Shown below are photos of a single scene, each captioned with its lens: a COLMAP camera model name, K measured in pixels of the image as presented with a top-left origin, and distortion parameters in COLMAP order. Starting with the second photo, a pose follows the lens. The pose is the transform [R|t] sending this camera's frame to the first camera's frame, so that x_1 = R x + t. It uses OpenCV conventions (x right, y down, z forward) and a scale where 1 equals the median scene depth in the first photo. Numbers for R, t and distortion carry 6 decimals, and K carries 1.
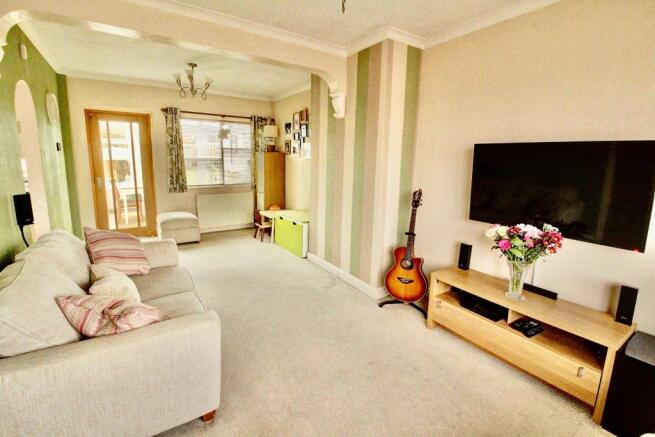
lens RADIAL K [[316.9, 0, 328.3], [0, 316.9, 215.8], [0, 0, 1]] dist [-0.011247, -0.006012]
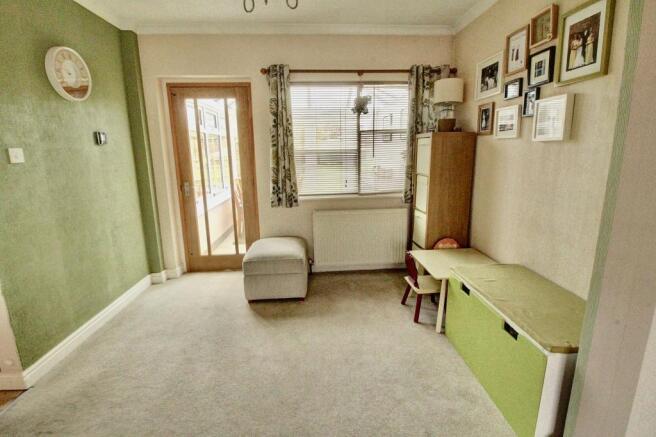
lens RADIAL K [[317.4, 0, 334.1], [0, 317.4, 216.4], [0, 0, 1]] dist [-0.011247, -0.006012]
pose [[0.882062, 0.061329, -0.467124, -0.099029], [-0.049504, 0.998067, 0.037559, -0.081887], [0.468525, -0.010005, 0.883394, 0.490672]]
